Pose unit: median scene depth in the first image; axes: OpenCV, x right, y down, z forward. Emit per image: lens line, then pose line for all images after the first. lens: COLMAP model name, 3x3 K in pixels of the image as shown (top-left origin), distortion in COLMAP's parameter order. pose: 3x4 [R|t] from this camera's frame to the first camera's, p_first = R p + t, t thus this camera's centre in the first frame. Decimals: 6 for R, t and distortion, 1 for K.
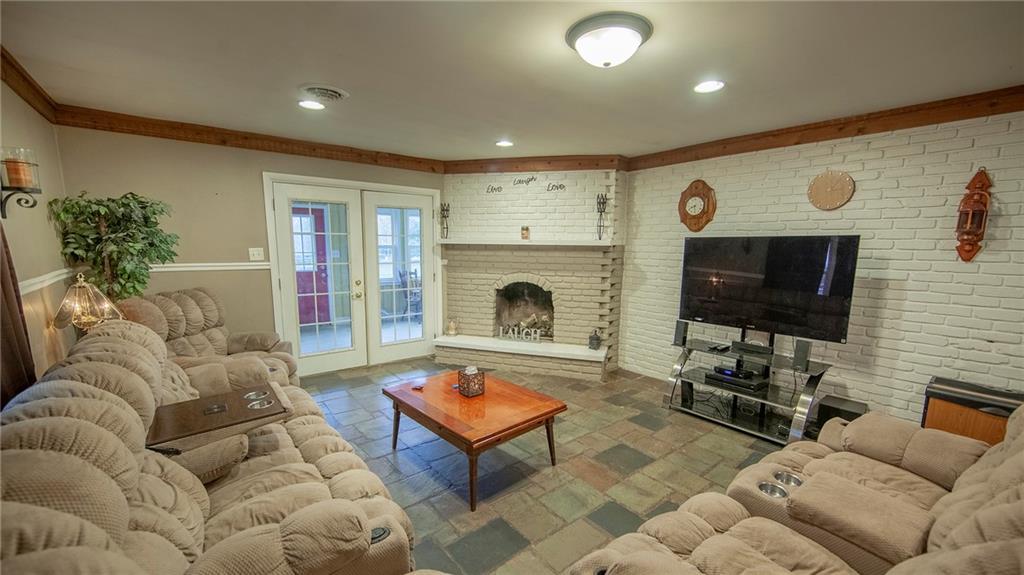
lens RADIAL K [[410.4, 0, 512.0], [0, 410.4, 287.5], [0, 0, 1]] dist [-0.023698, 0.000108]
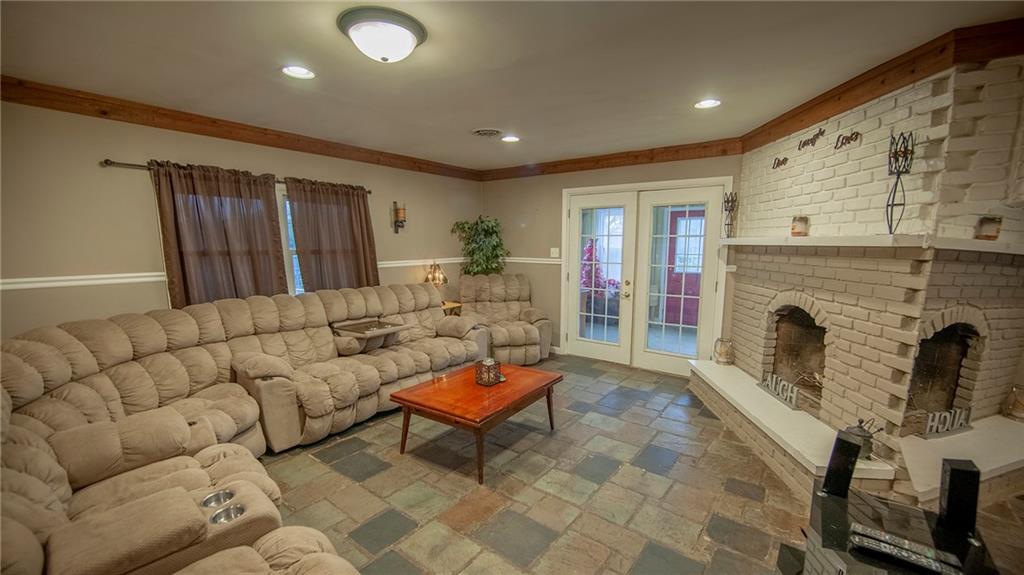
lens RADIAL K [[417.2, 0, 512.0], [0, 417.2, 287.5], [0, 0, 1]] dist [0.000724, -0.000029]
pose [[0.246606, 0.093179, -0.964626, 0.551249], [-0.106701, 0.991926, 0.068538, -0.040202], [0.963224, 0.086025, 0.254557, 0.445788]]
